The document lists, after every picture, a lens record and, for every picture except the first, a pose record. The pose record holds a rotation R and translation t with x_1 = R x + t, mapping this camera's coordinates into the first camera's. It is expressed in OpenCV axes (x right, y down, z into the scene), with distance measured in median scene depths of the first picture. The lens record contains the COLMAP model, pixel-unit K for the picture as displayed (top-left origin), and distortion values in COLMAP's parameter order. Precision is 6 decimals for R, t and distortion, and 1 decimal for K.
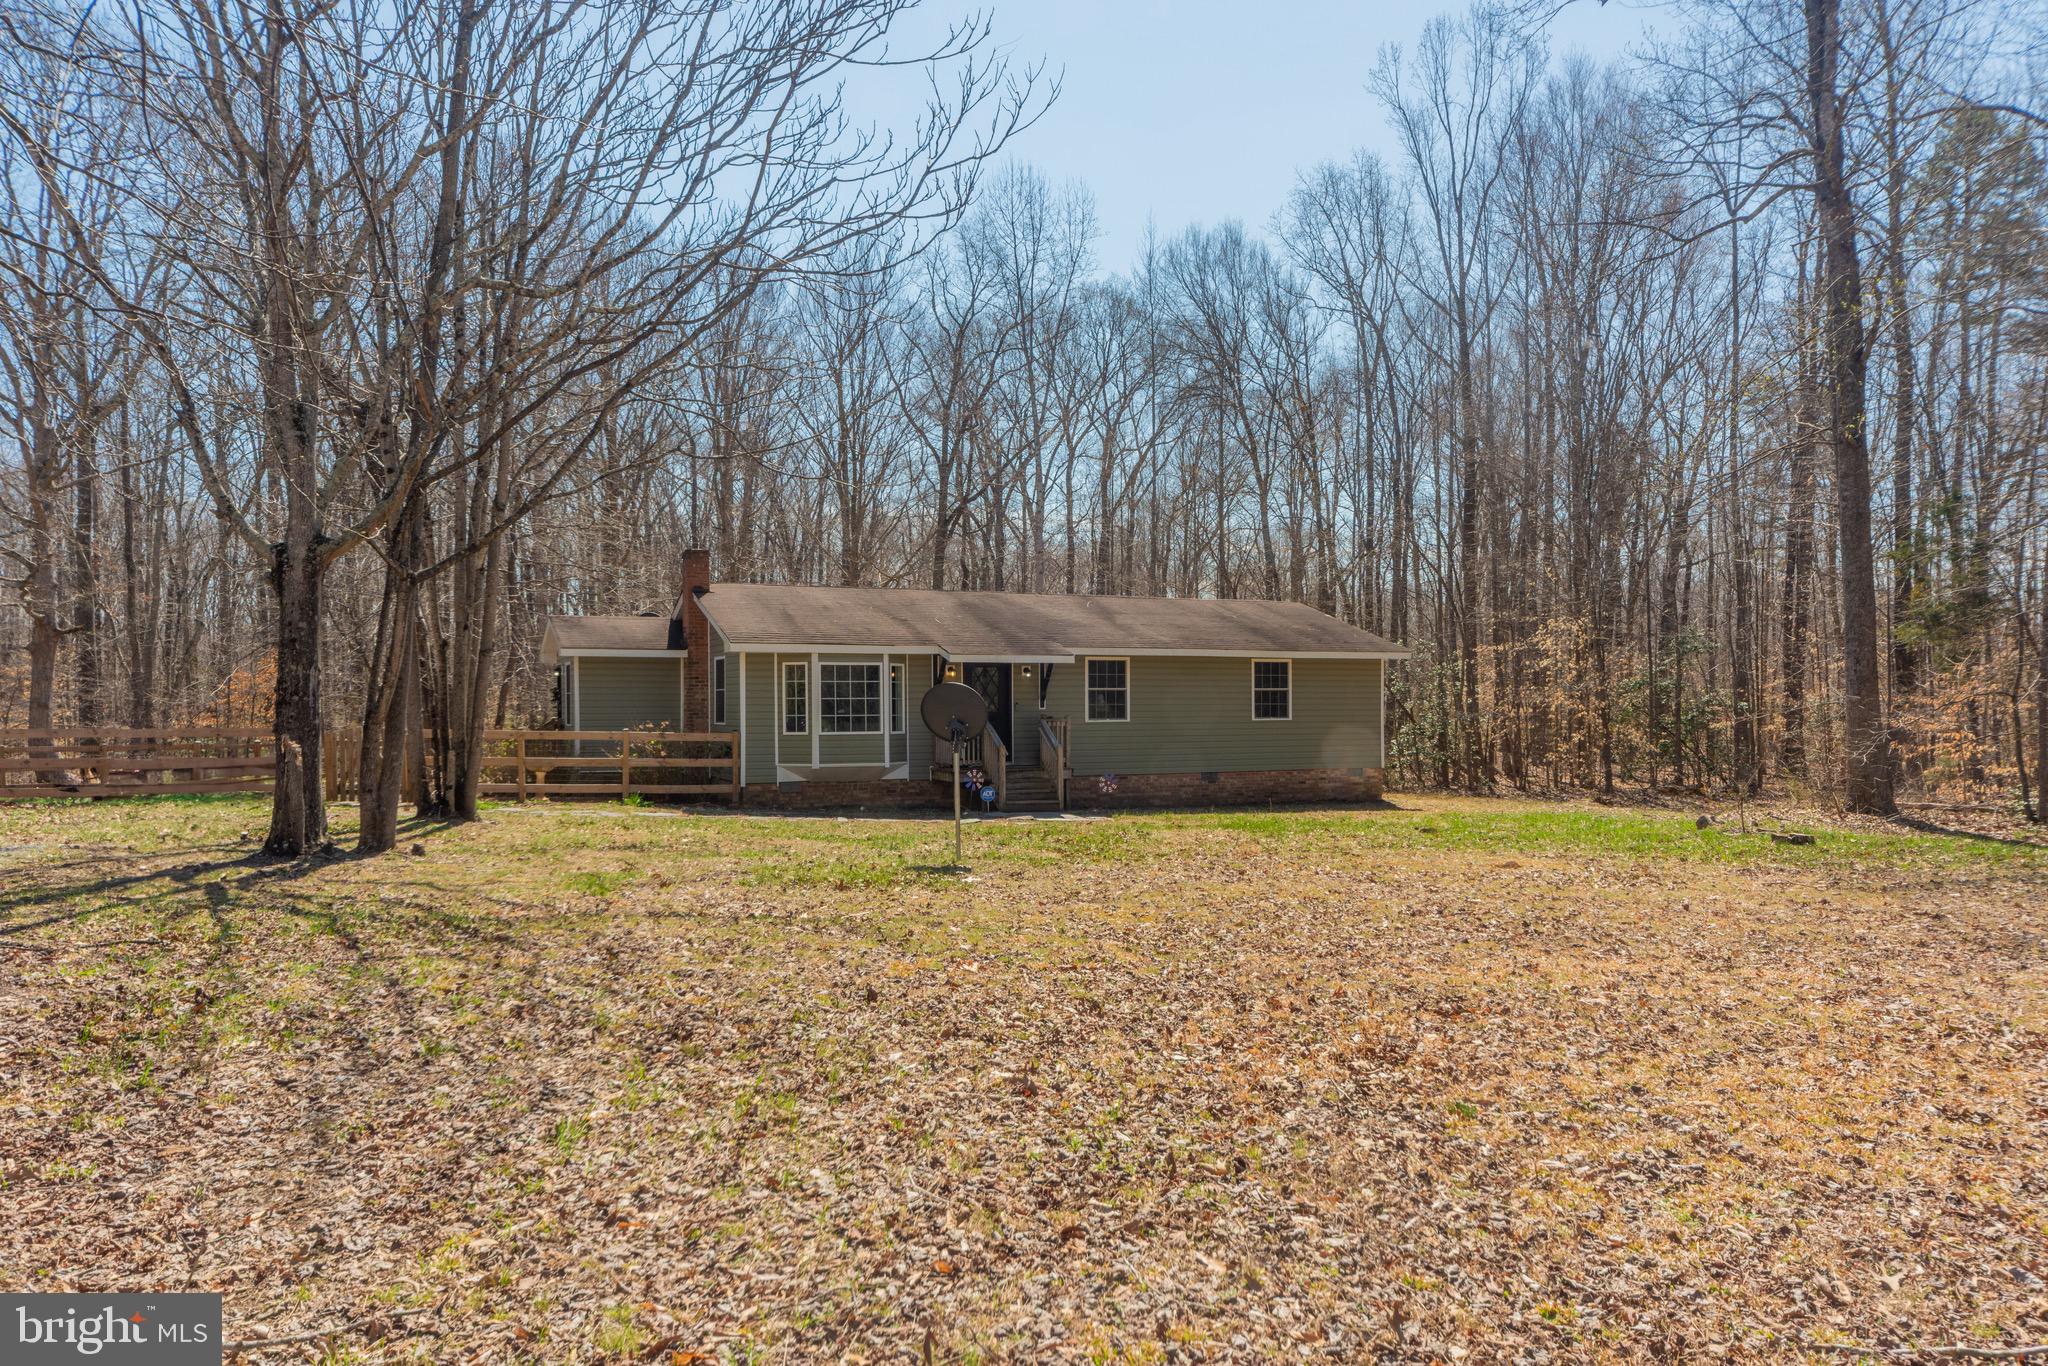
lens RADIAL K [[1368.6, 0, 1033.7], [0, 1368.6, 716.7], [0, 0, 1]] dist [0.005515, 0.001548]
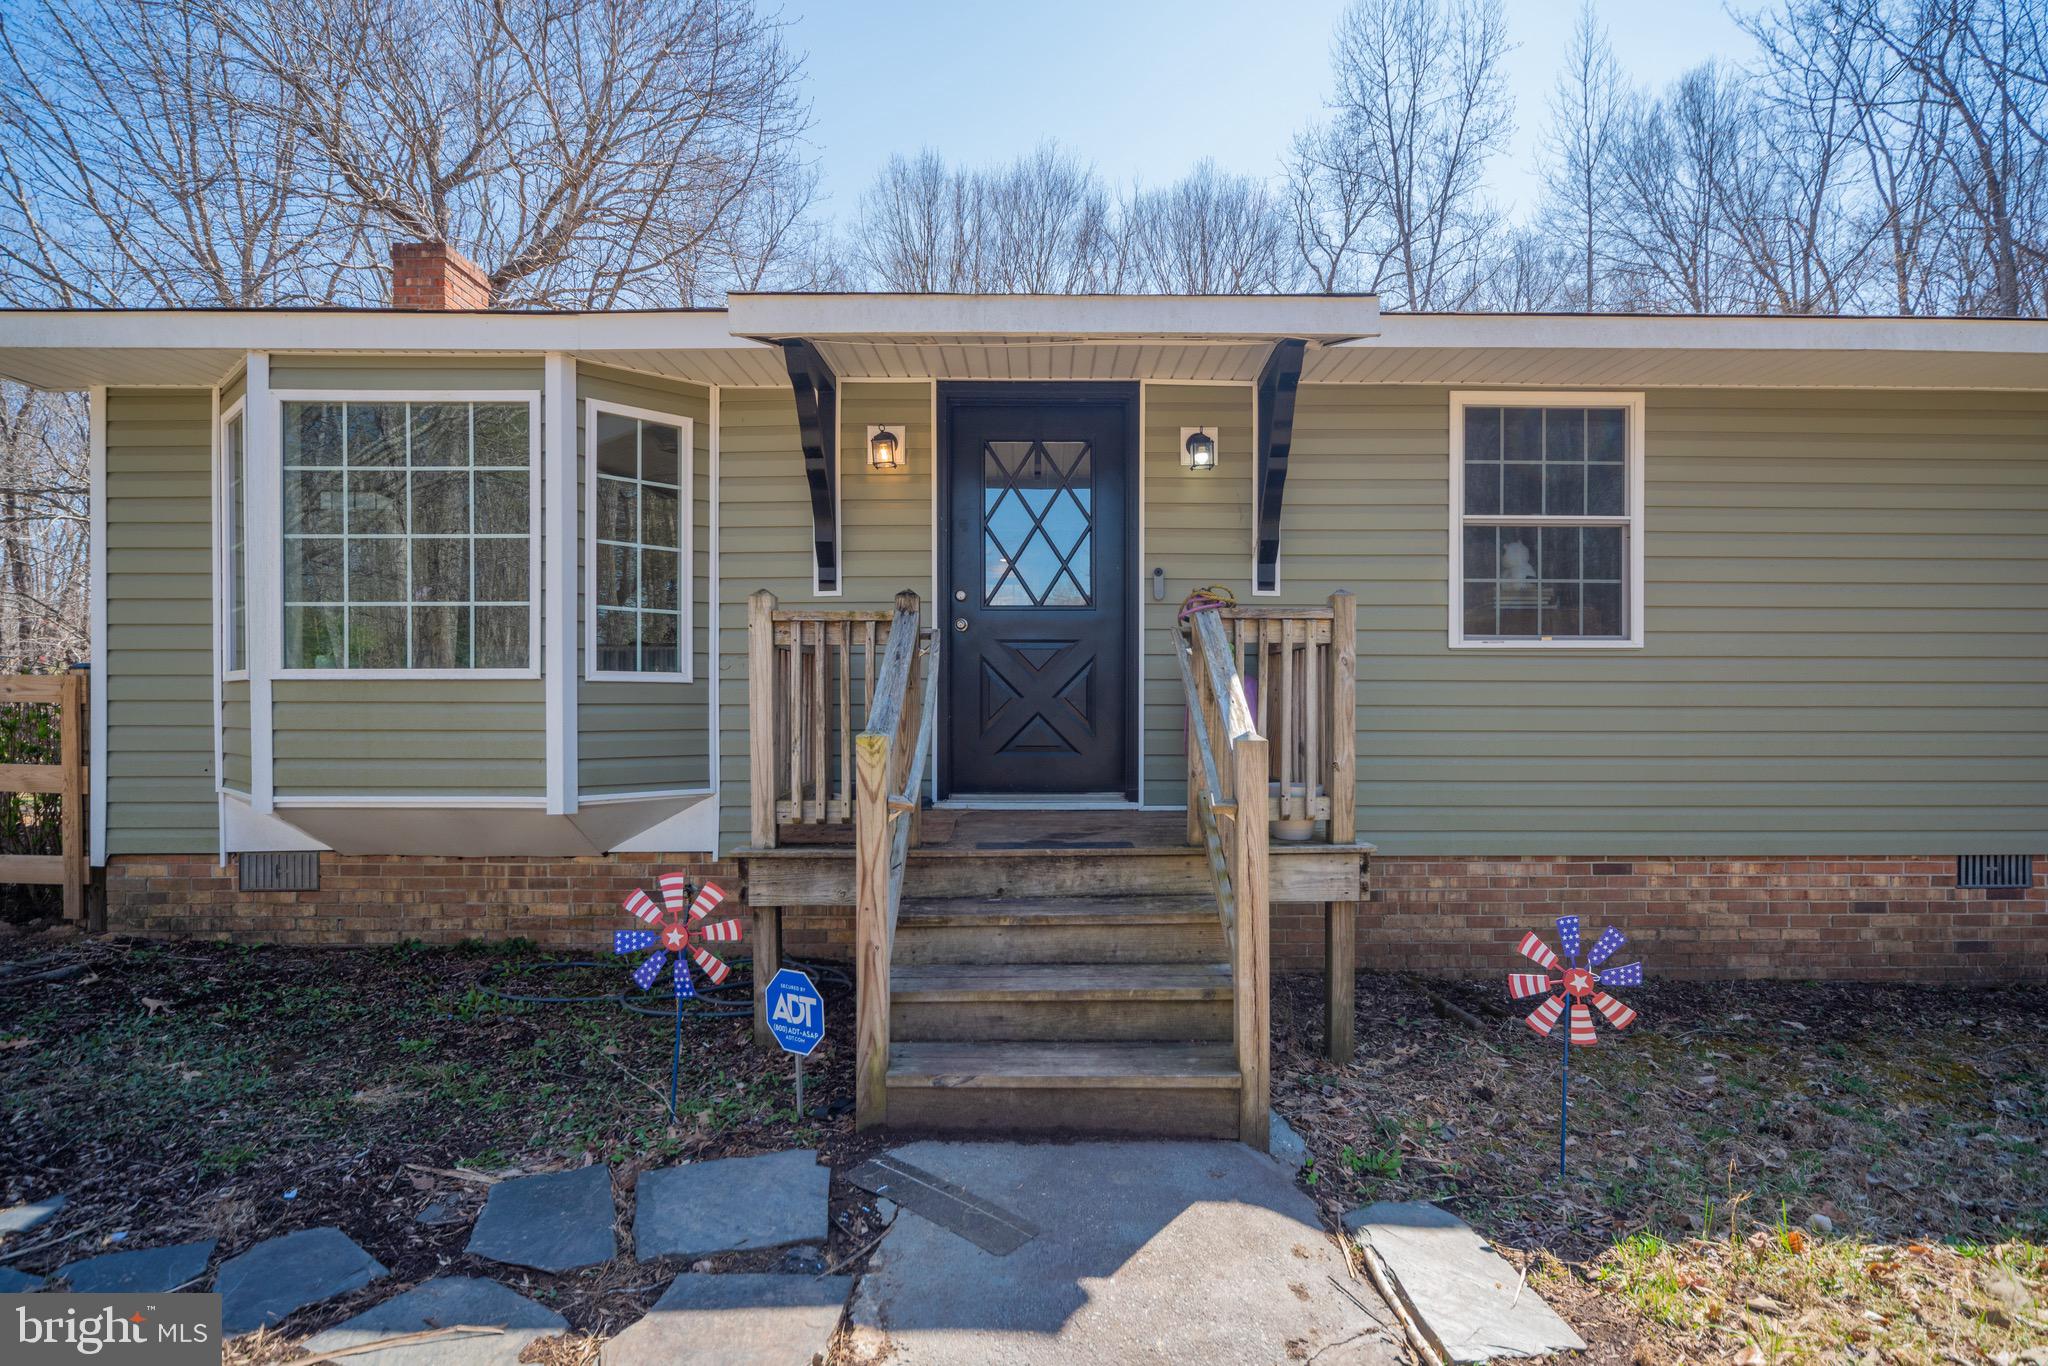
lens RADIAL K [[951.2, 0, 1038.7], [0, 951.2, 710.8], [0, 0, 1]] dist [-0.004807, -0.000010]
pose [[0.919715, 0.006376, -0.392534, 0.039868], [-0.007246, 0.999973, -0.000734, 0.017640], [0.392519, 0.003519, 0.919737, 0.868642]]
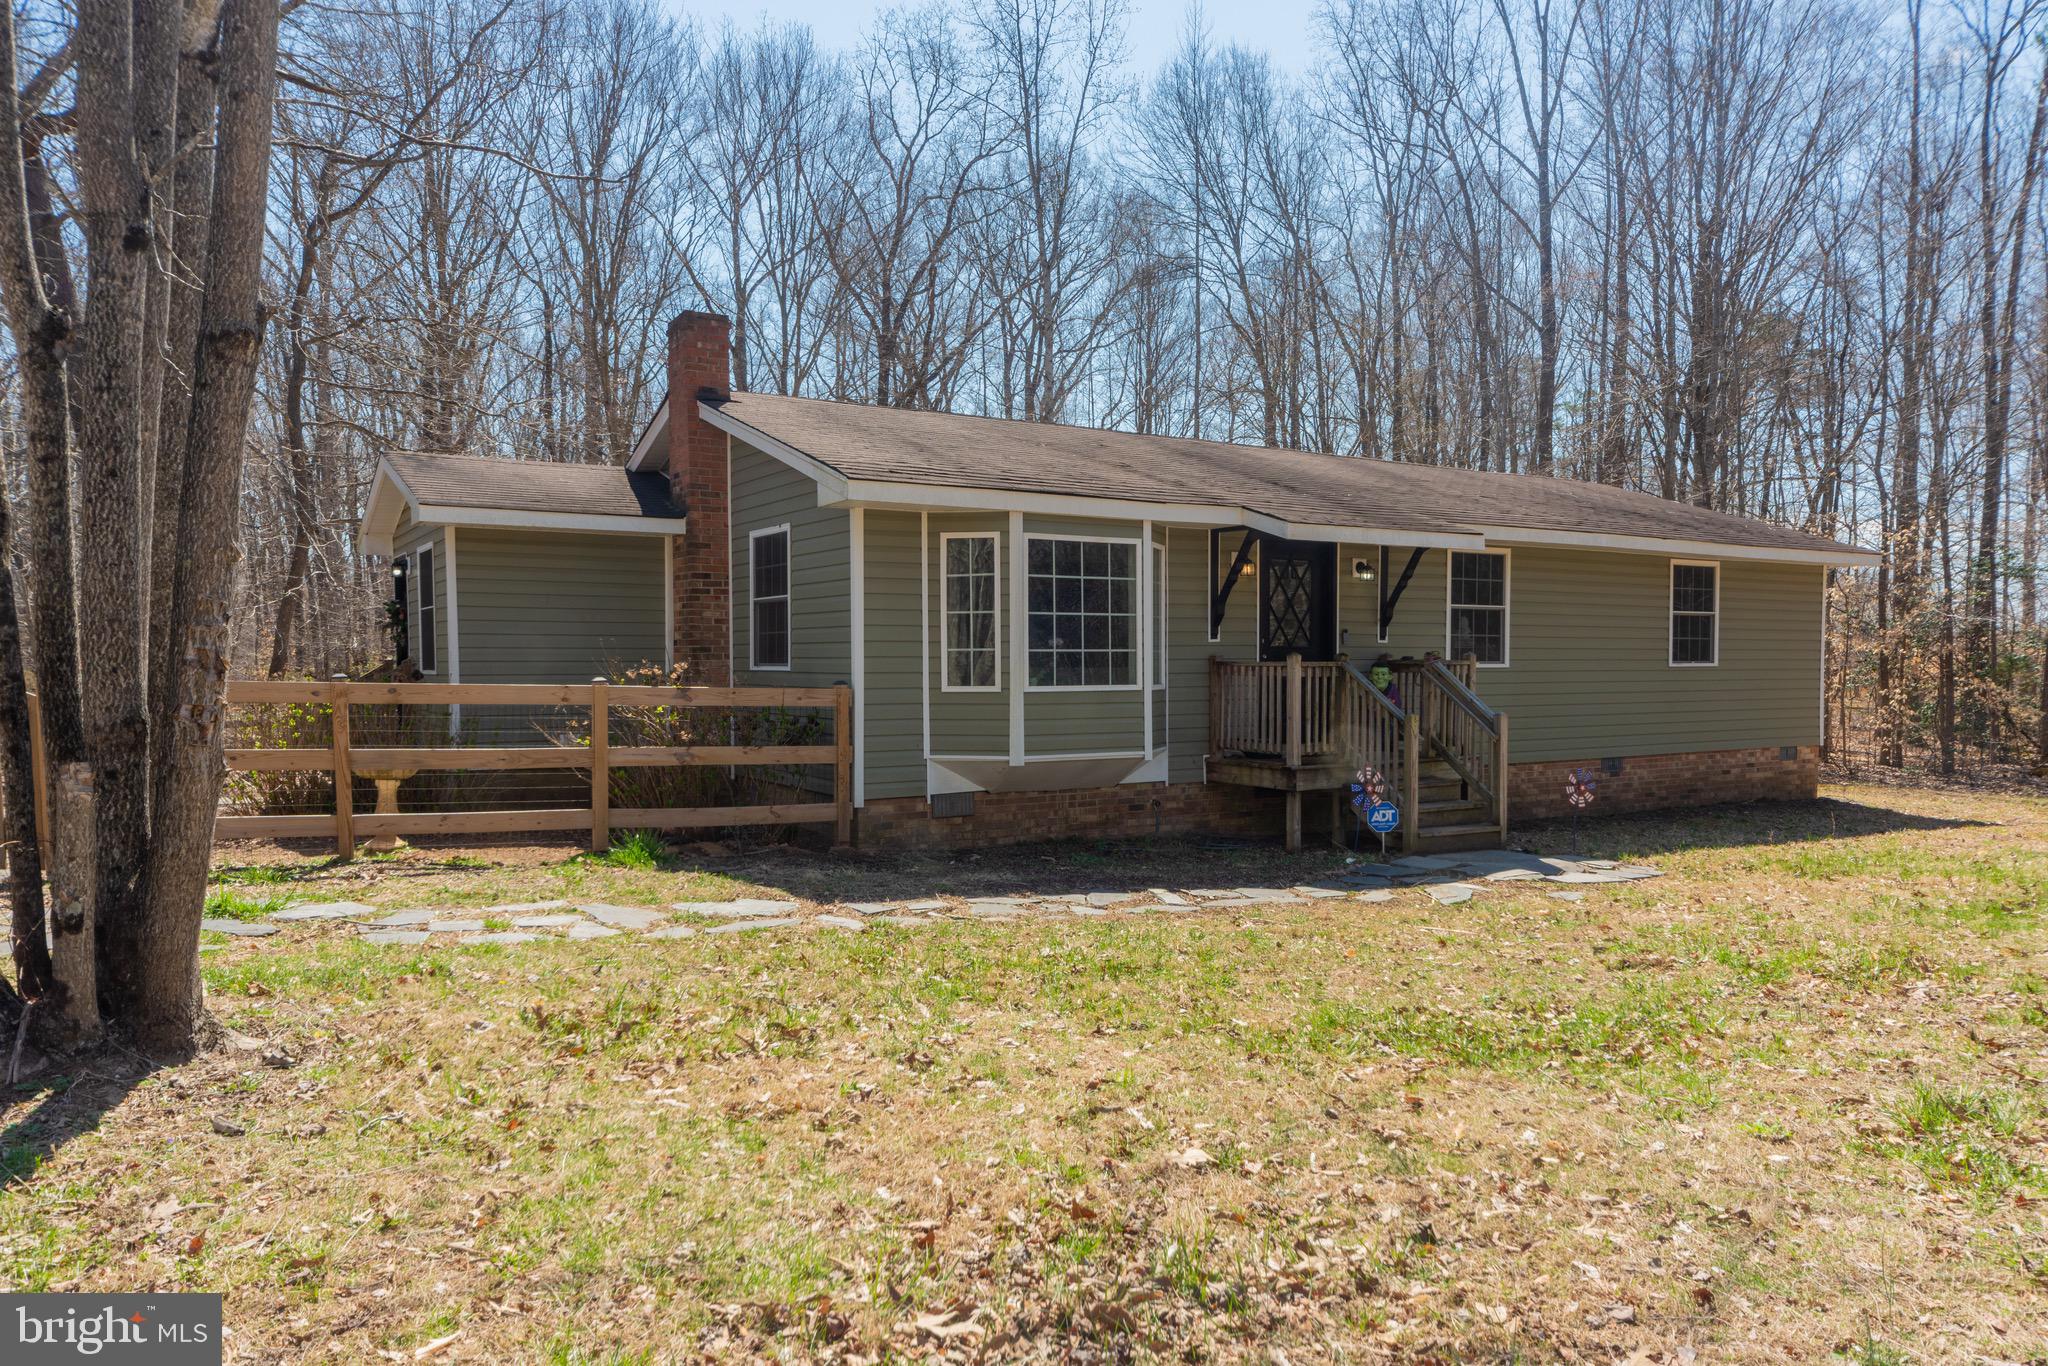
lens RADIAL K [[1368.6, 0, 1033.7], [0, 1368.6, 716.7], [0, 0, 1]] dist [0.005515, 0.001548]
pose [[0.990788, -0.002798, 0.135390, -0.209295], [-0.001592, 0.999477, 0.032300, 0.006522], [-0.135410, -0.032217, 0.990266, 0.529242]]
